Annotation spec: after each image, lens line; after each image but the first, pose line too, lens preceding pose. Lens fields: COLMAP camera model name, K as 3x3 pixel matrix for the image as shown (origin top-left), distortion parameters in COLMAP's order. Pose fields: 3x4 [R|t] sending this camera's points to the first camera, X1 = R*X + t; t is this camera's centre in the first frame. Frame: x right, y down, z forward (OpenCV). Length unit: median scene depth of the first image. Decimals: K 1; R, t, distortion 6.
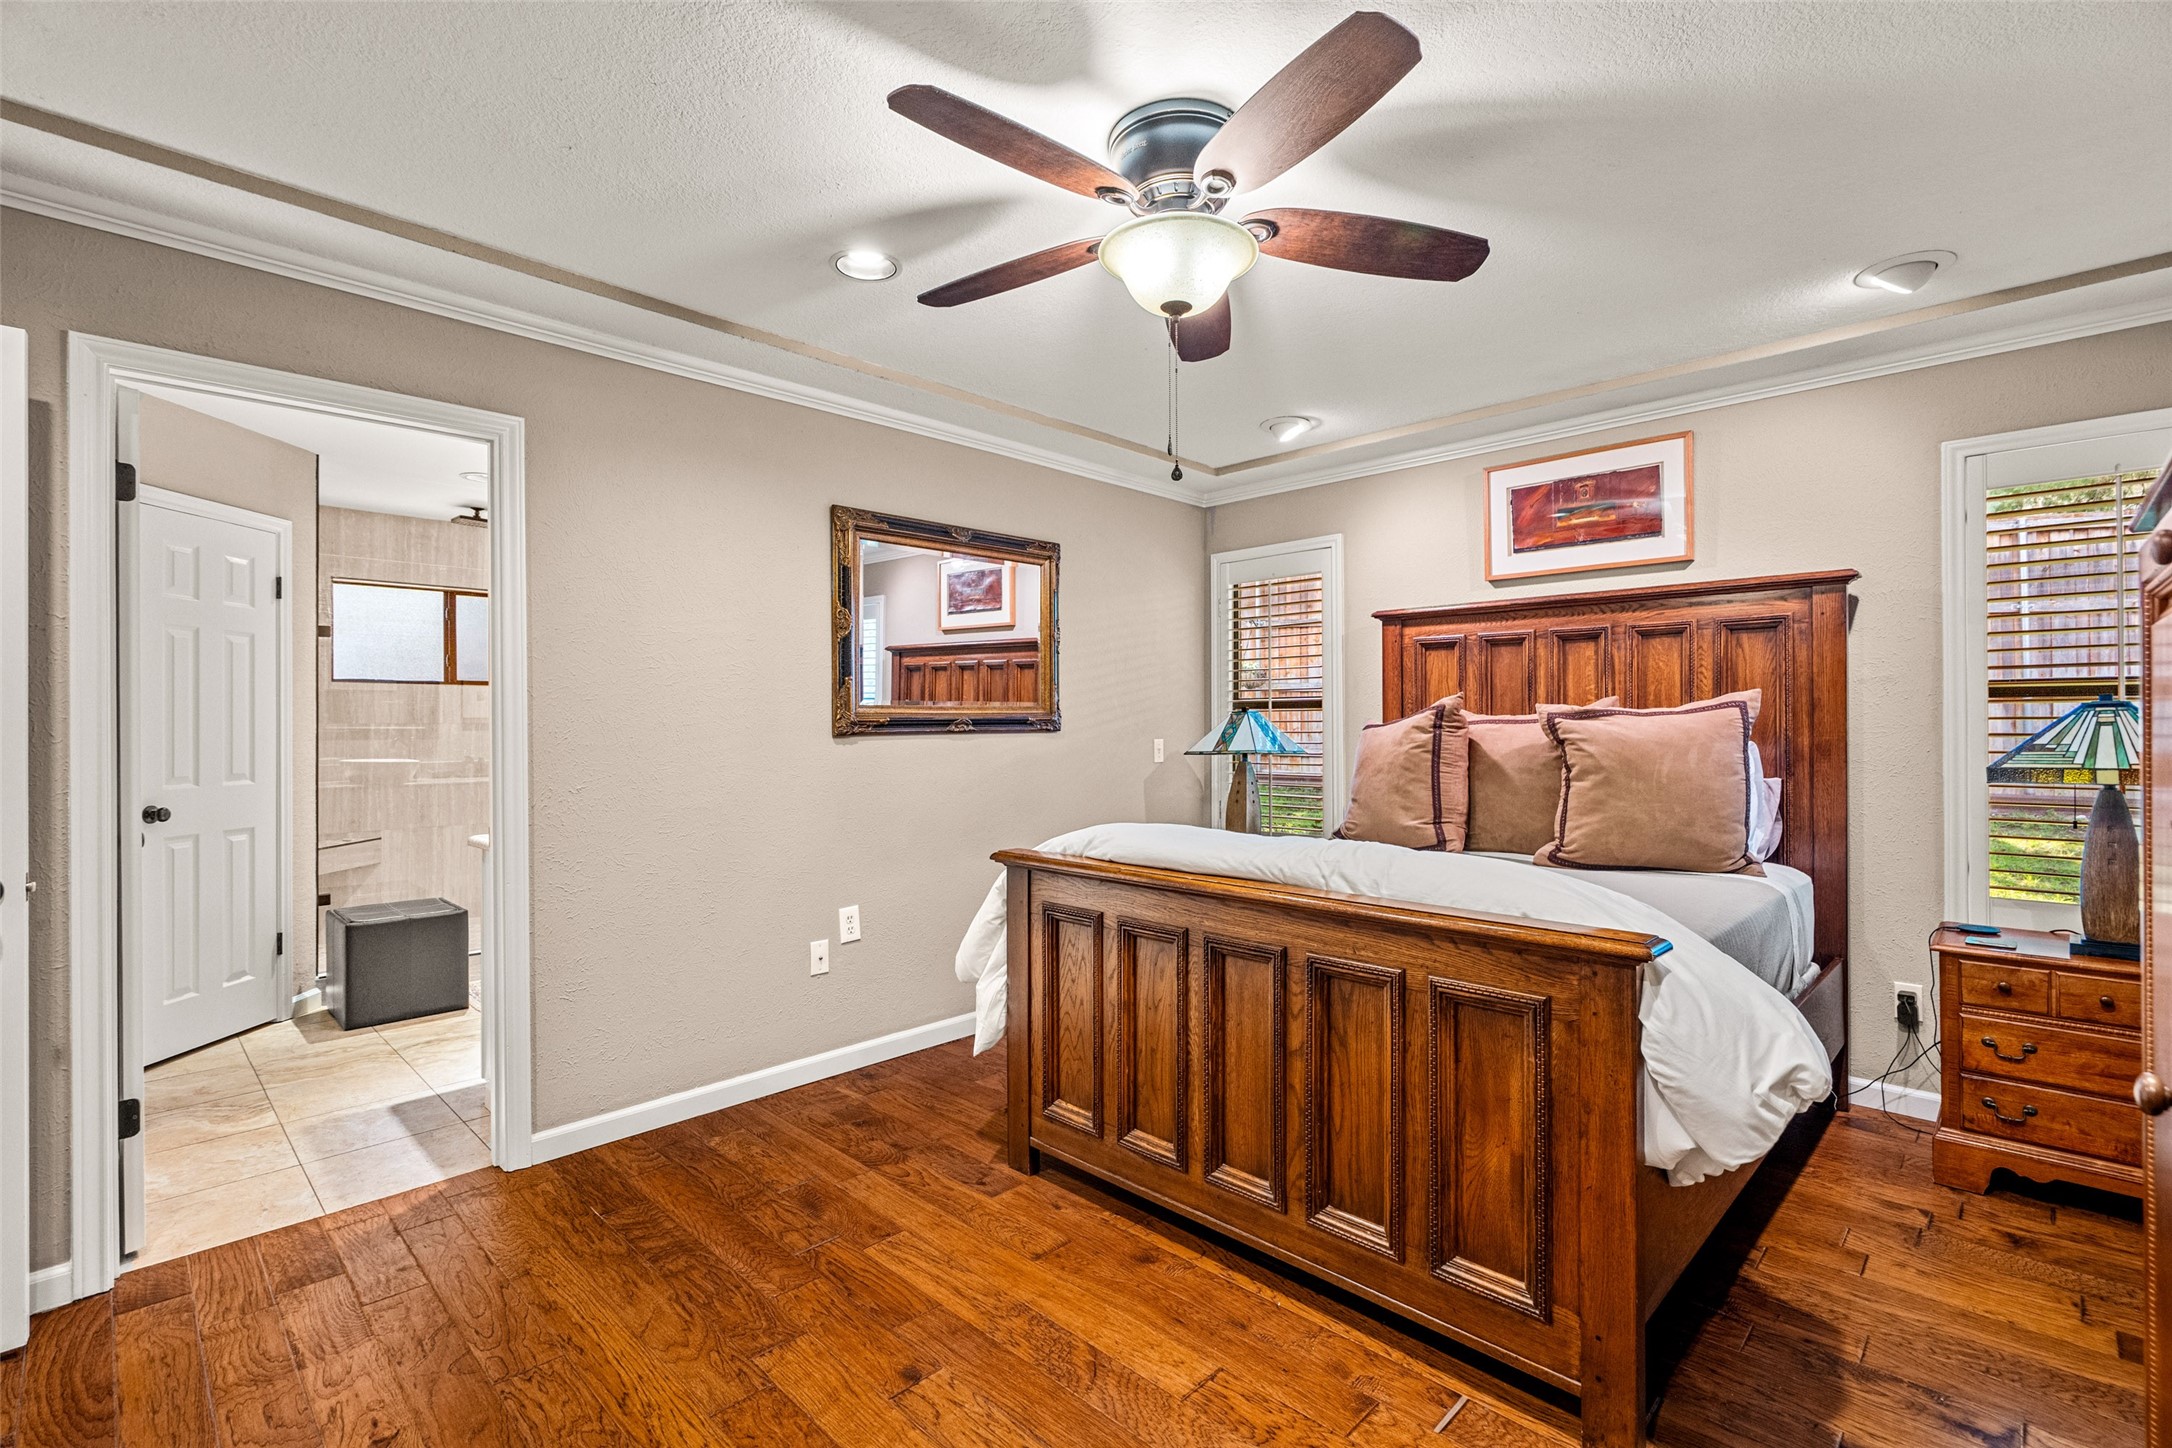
lens RADIAL K [[982.5, 0, 1085.3], [0, 982.5, 724.6], [0, 0, 1]] dist [-0.001200, 0.000837]
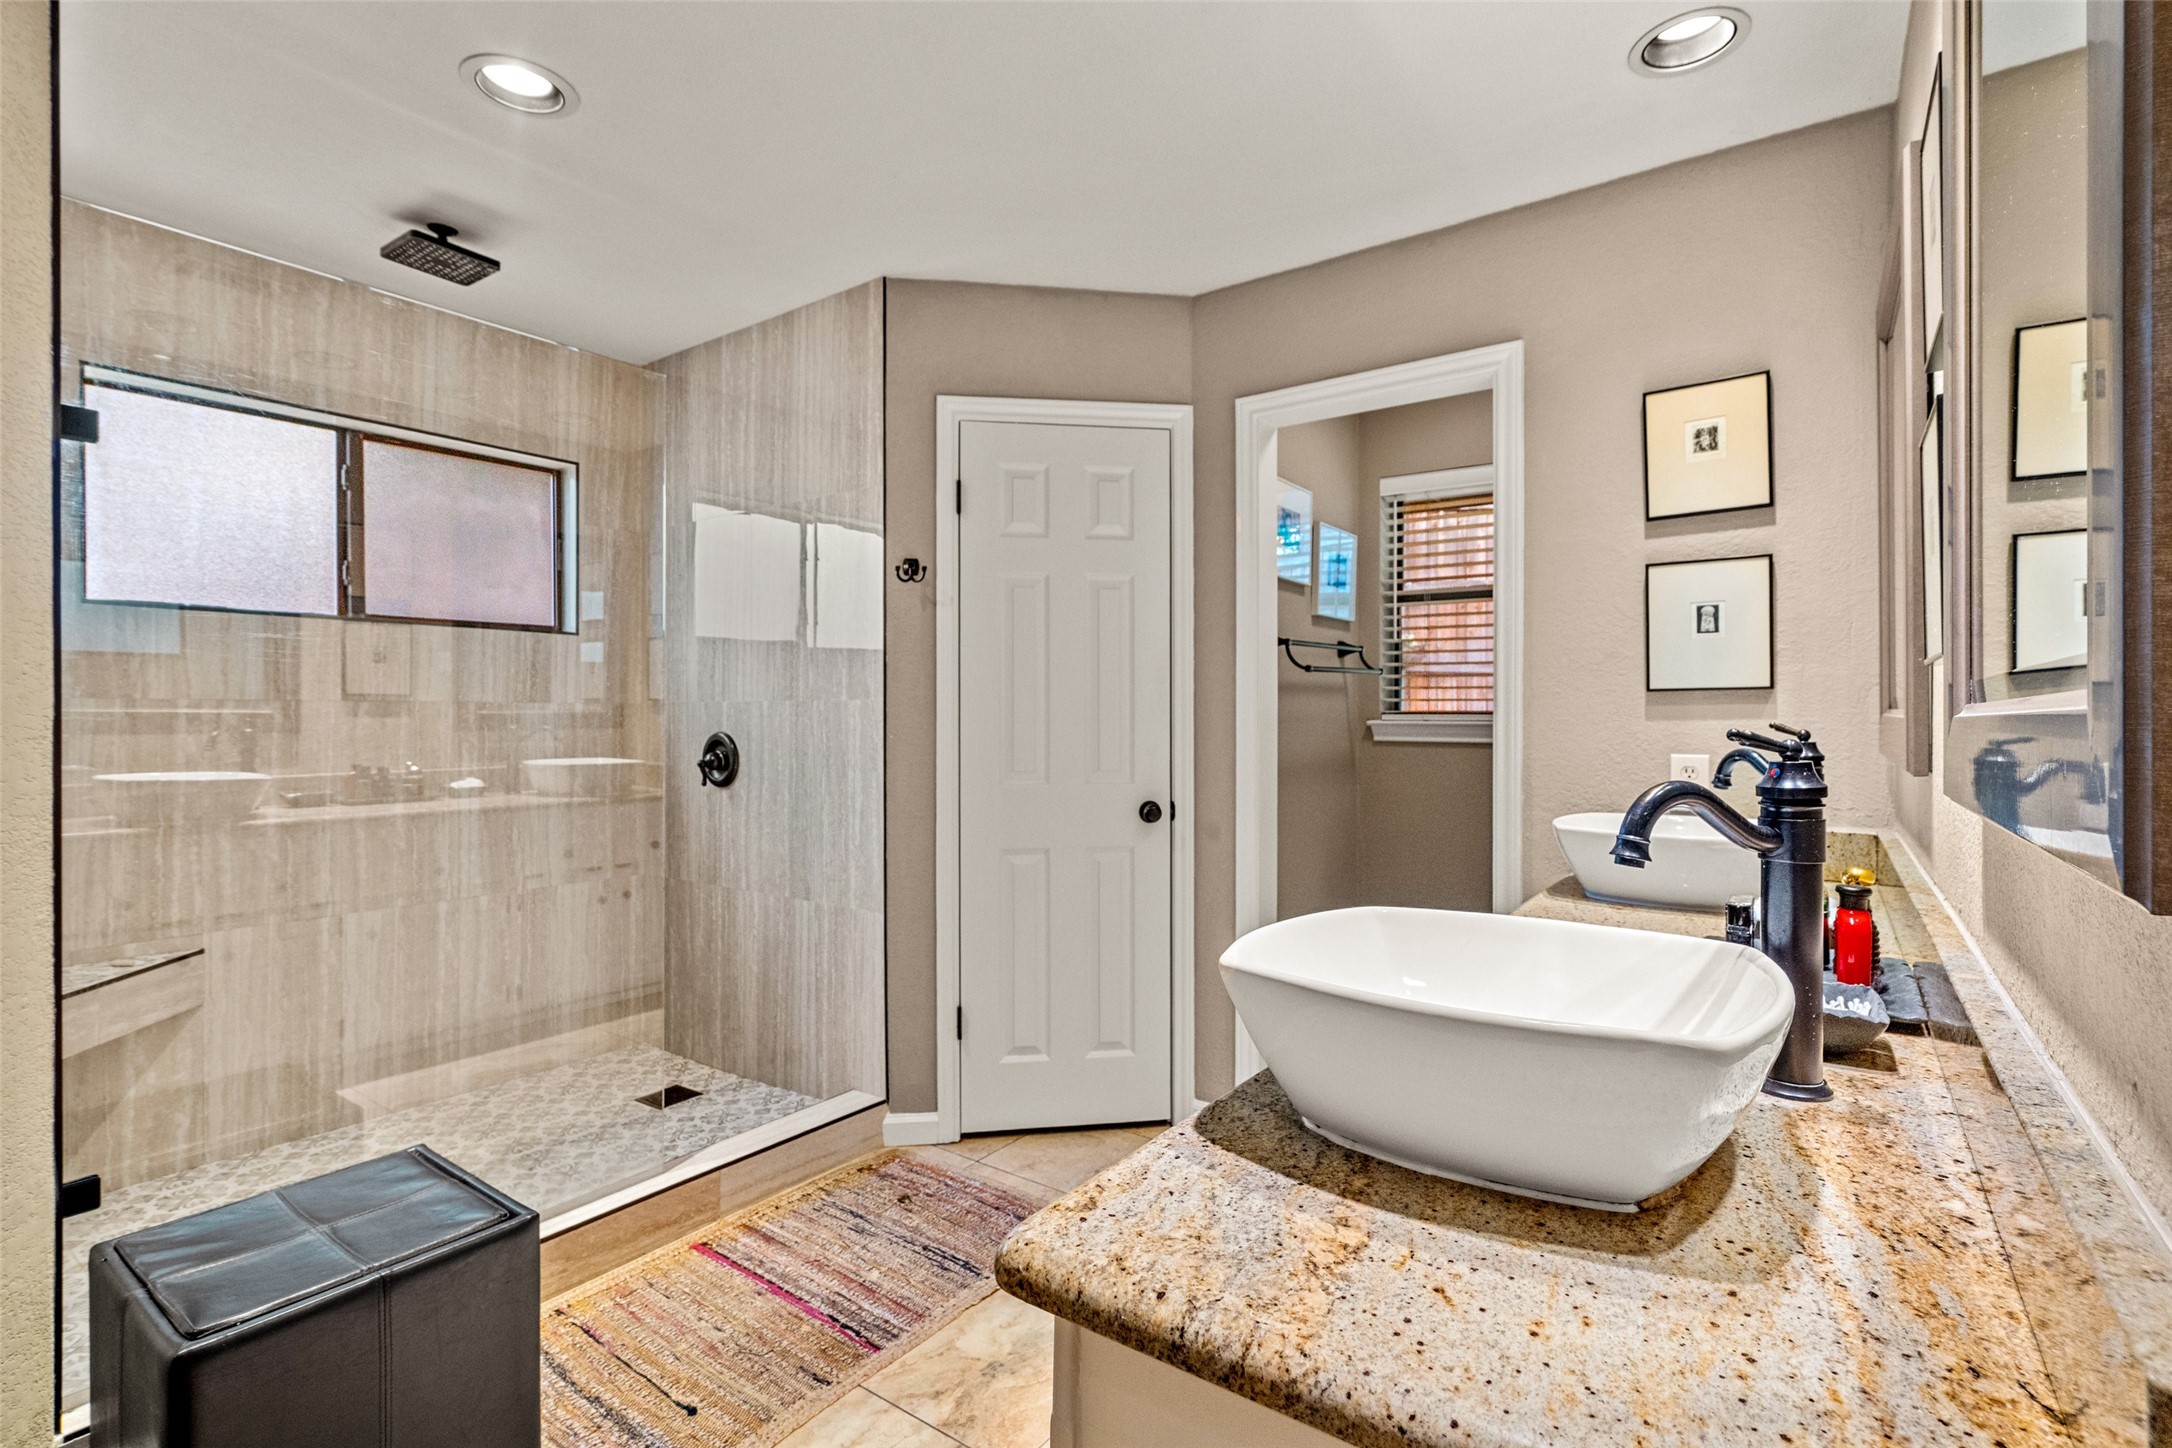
lens RADIAL K [[982.5, 0, 1104.3], [0, 982.5, 717.1], [0, 0, 1]] dist [-0.001200, 0.000837]
pose [[0.985116, 0.004868, 0.171825, -0.603807], [-0.004702, 0.999988, -0.001370, 0.009807], [-0.171829, 0.000541, 0.985127, 0.751422]]
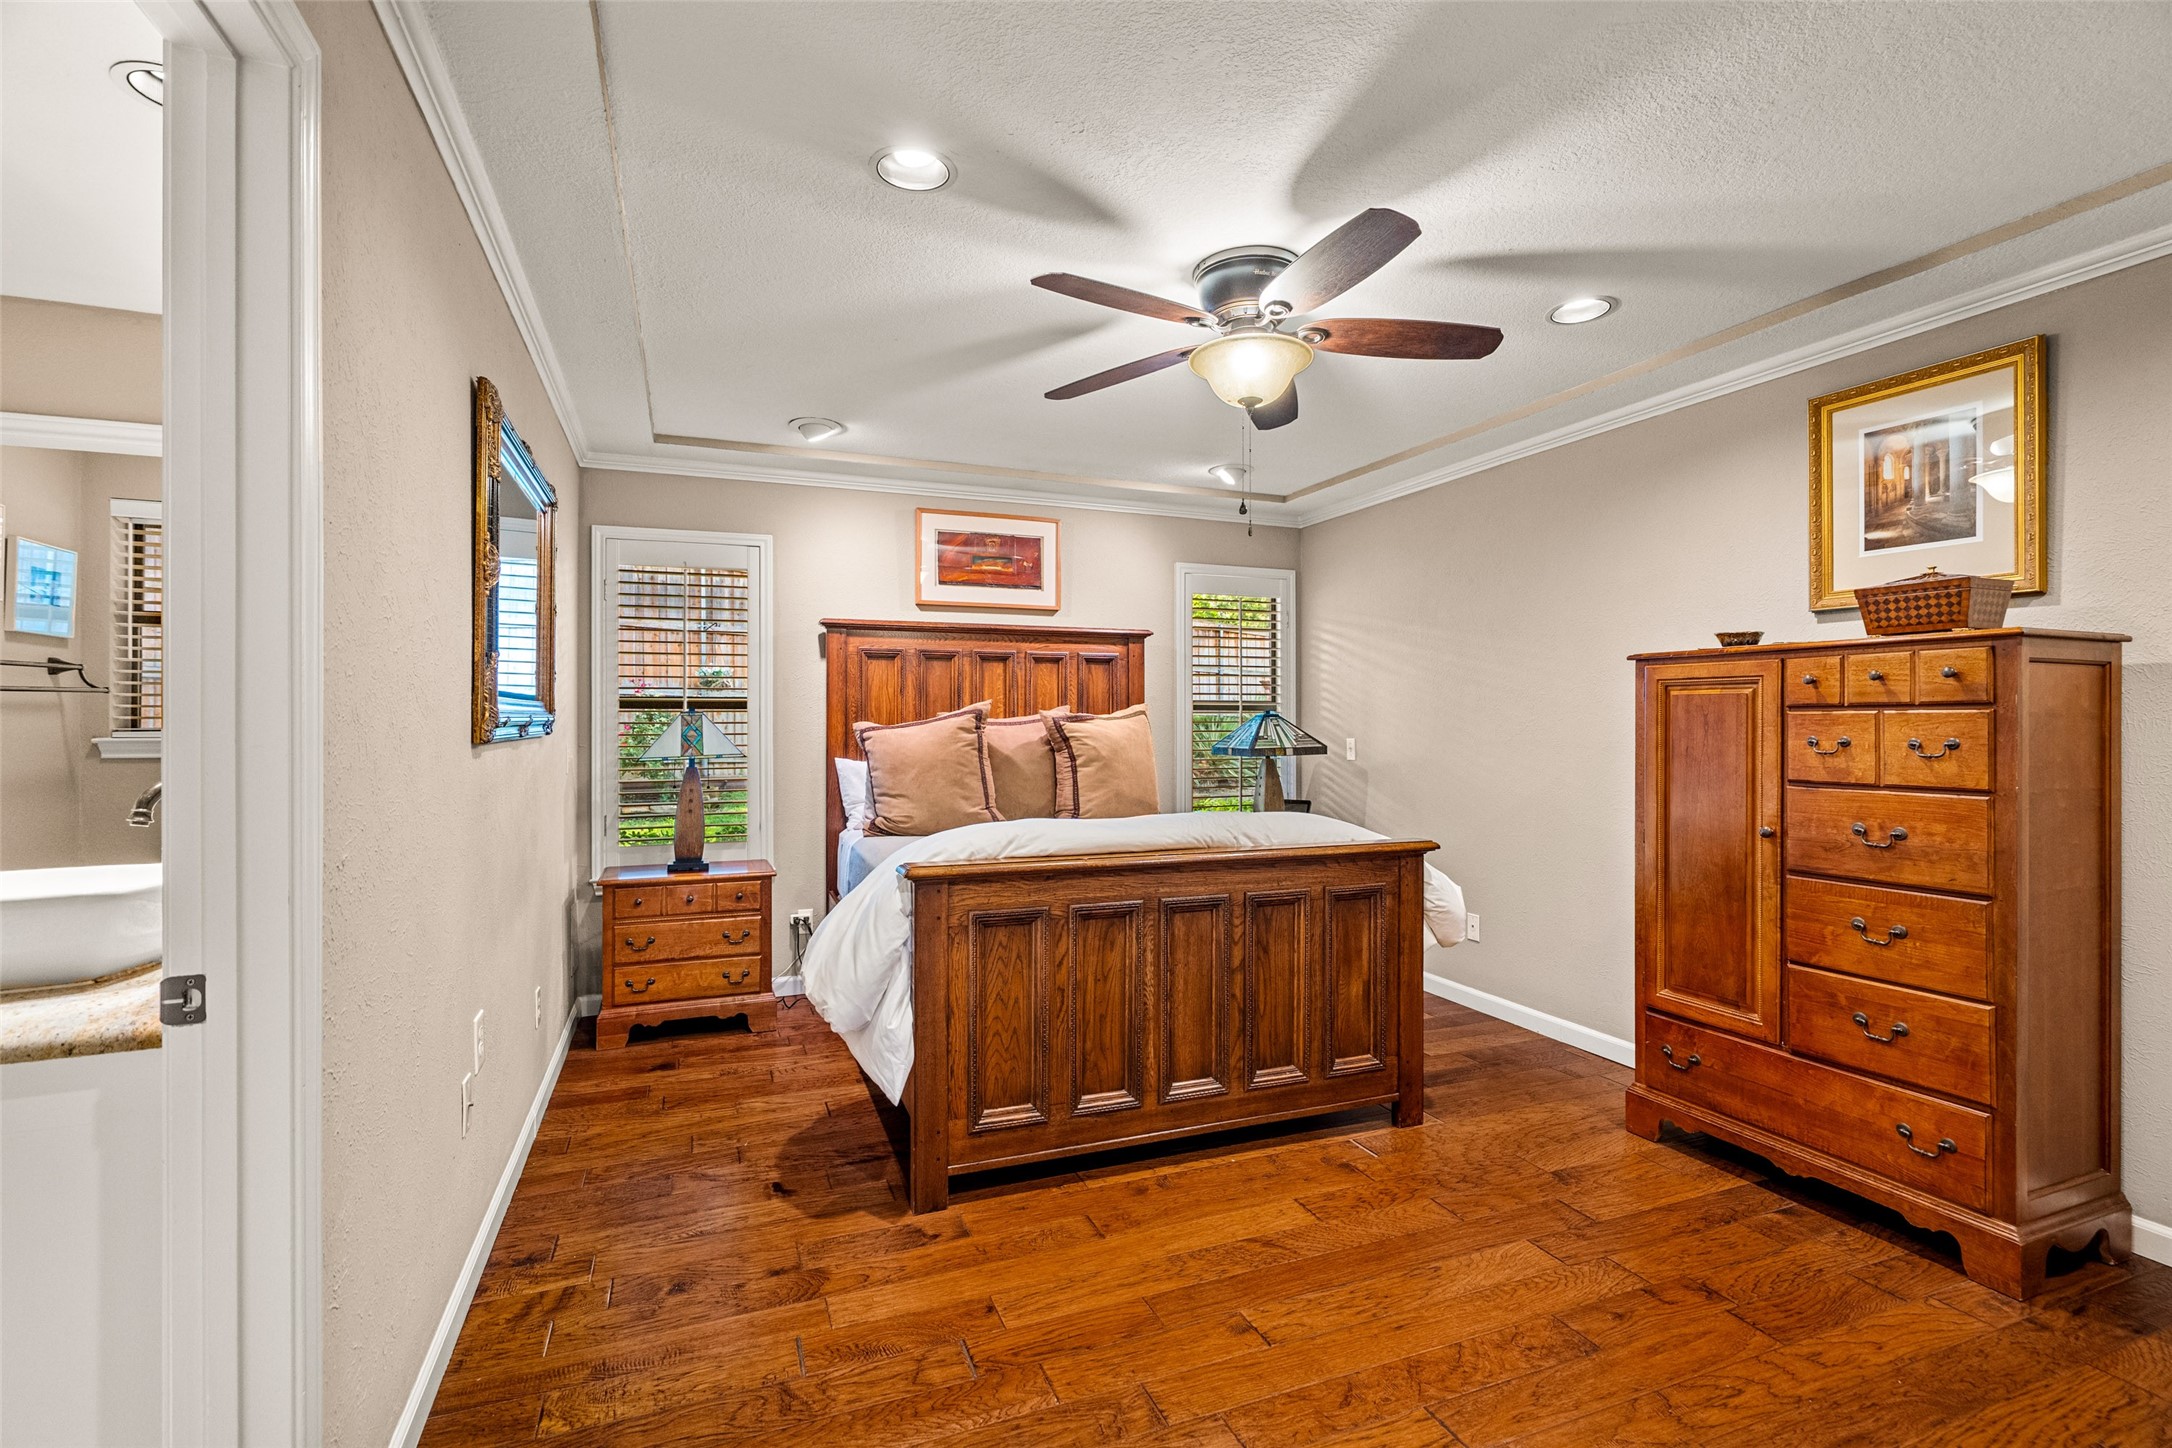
lens RADIAL K [[982.5, 0, 1080.8], [0, 982.5, 726.7], [0, 0, 1]] dist [-0.001200, 0.000837]
pose [[0.403490, -0.001196, 0.914983, -0.672542], [0.000620, 0.999999, 0.001034, -0.000321], [-0.914984, 0.000150, 0.403491, 0.396078]]
